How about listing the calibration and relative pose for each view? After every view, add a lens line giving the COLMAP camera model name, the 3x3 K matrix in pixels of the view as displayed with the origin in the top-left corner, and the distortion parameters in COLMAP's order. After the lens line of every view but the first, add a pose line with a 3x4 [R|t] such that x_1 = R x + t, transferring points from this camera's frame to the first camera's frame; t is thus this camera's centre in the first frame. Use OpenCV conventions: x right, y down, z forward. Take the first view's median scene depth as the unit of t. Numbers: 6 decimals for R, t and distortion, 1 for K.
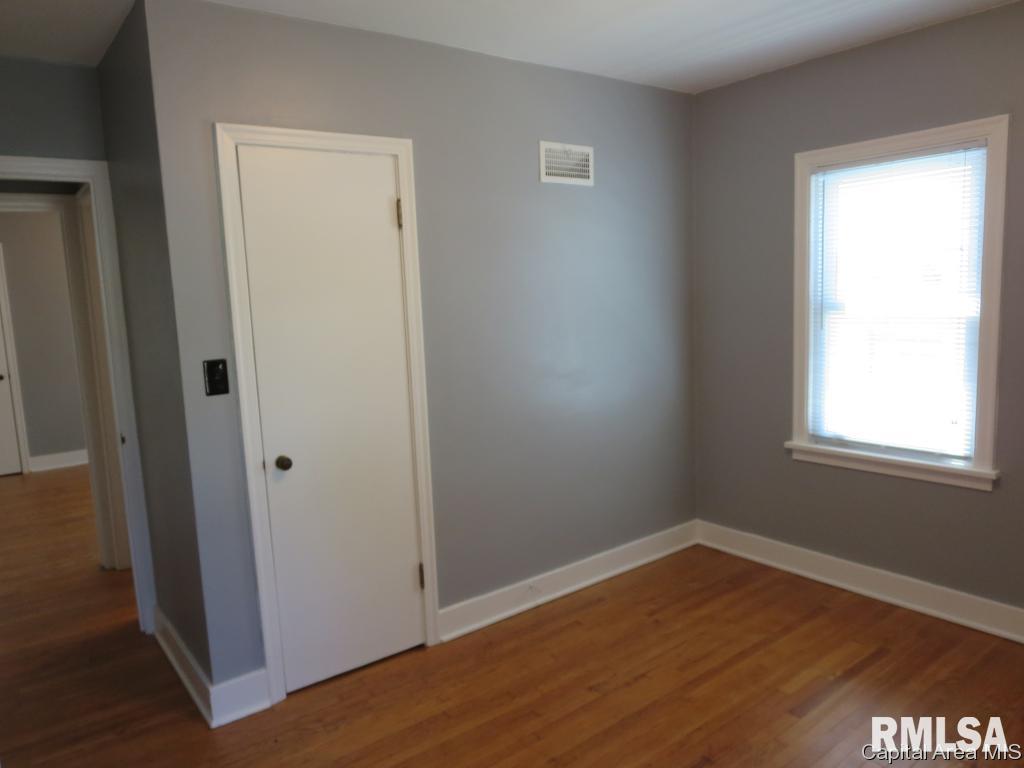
lens RADIAL K [[731.1, 0, 512.0], [0, 731.1, 384.0], [0, 0, 1]] dist [-0.008015, -0.001882]
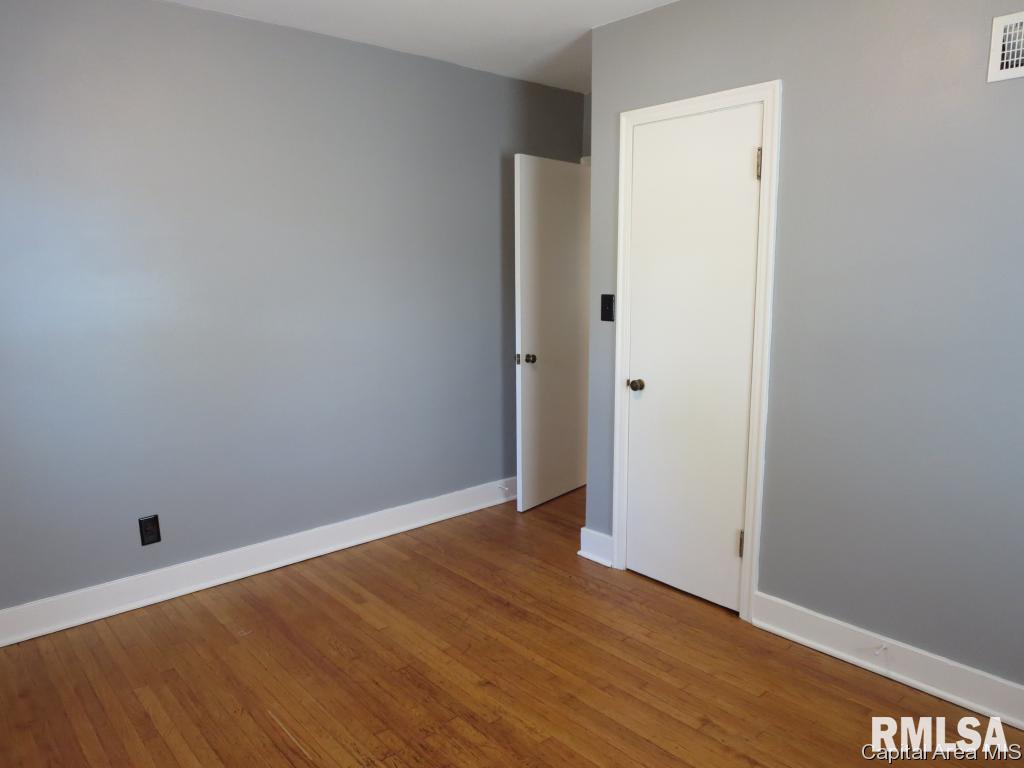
lens RADIAL K [[731.1, 0, 512.0], [0, 731.1, 384.0], [0, 0, 1]] dist [-0.008015, -0.001882]
pose [[0.069538, 0.198571, -0.977617, 0.844792], [-0.130770, 0.973347, 0.188402, -0.094424], [0.988971, 0.114742, 0.093652, 0.653643]]
